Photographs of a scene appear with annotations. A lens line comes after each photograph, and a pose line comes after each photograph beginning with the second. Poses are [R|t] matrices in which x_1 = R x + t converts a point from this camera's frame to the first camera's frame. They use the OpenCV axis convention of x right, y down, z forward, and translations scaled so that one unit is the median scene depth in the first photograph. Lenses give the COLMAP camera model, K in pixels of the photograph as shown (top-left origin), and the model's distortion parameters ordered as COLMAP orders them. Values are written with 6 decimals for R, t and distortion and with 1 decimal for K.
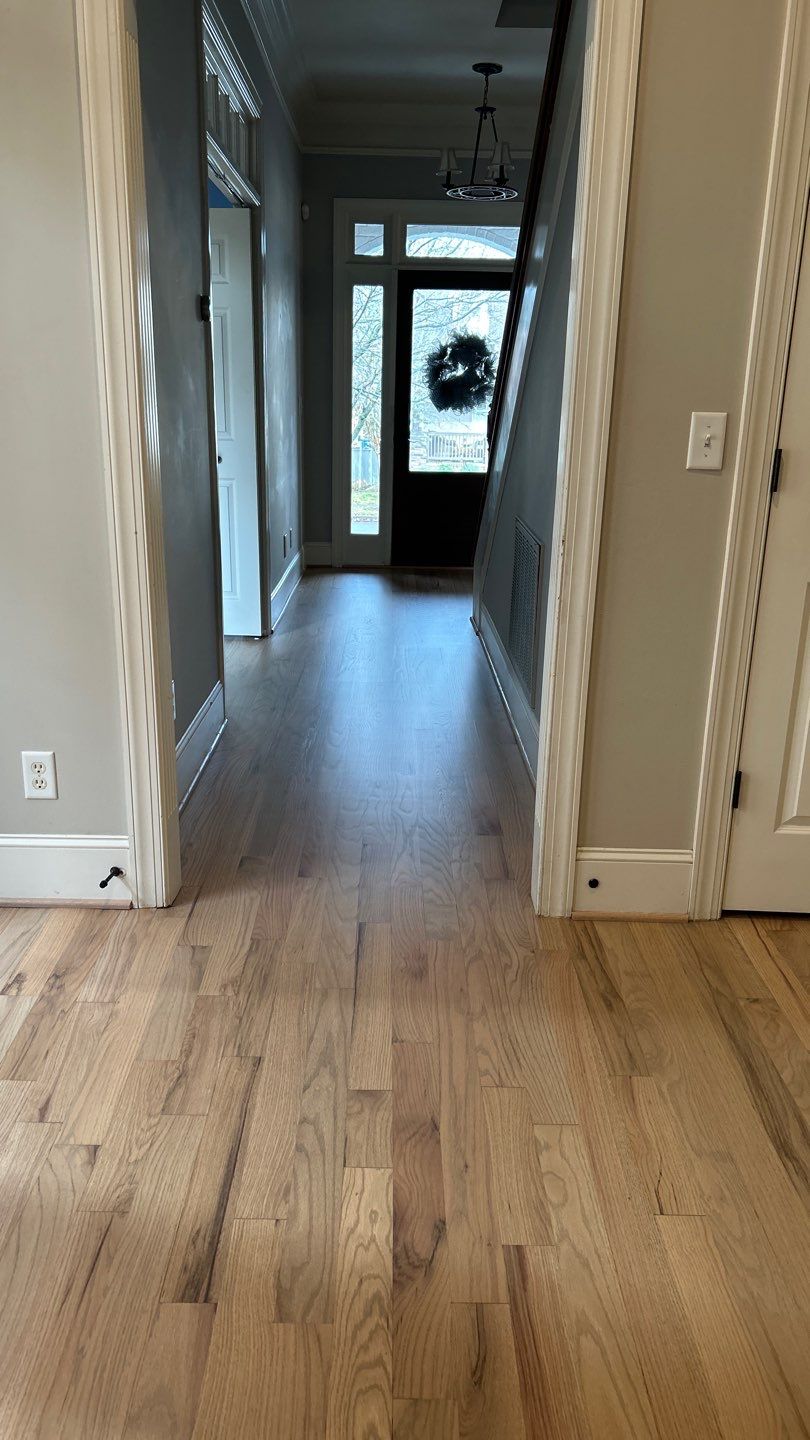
lens RADIAL K [[1078.7, 0, 394.0], [0, 1078.7, 726.6], [0, 0, 1]] dist [0.051817, -0.042149]
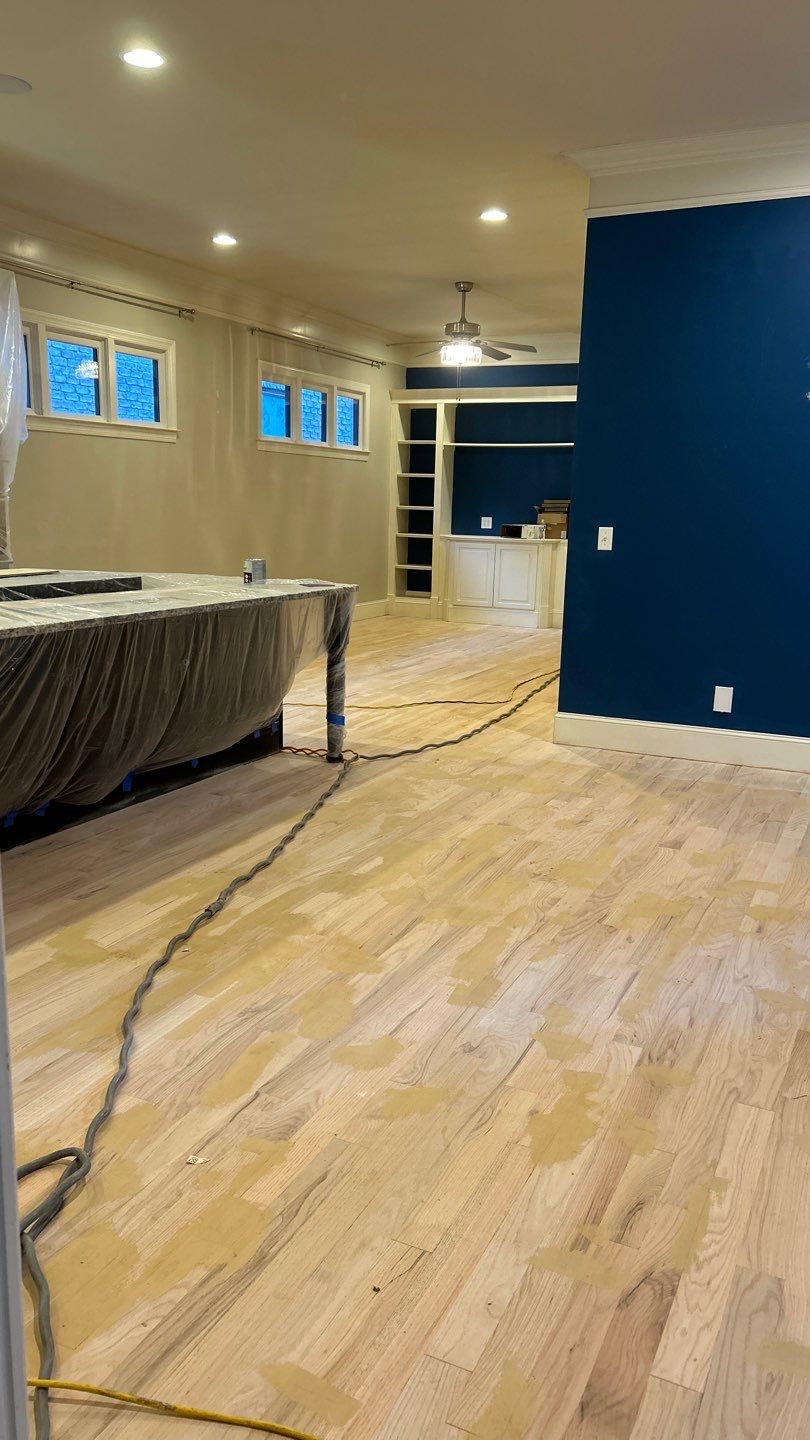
lens RADIAL K [[1078.7, 0, 394.0], [0, 1078.7, 726.6], [0, 0, 1]] dist [0.051817, -0.042149]
pose [[-0.896656, -0.134121, 0.421924, -0.093847], [0.089257, 0.878677, 0.468999, -0.406061], [-0.433638, 0.458190, -0.775900, 1.161540]]
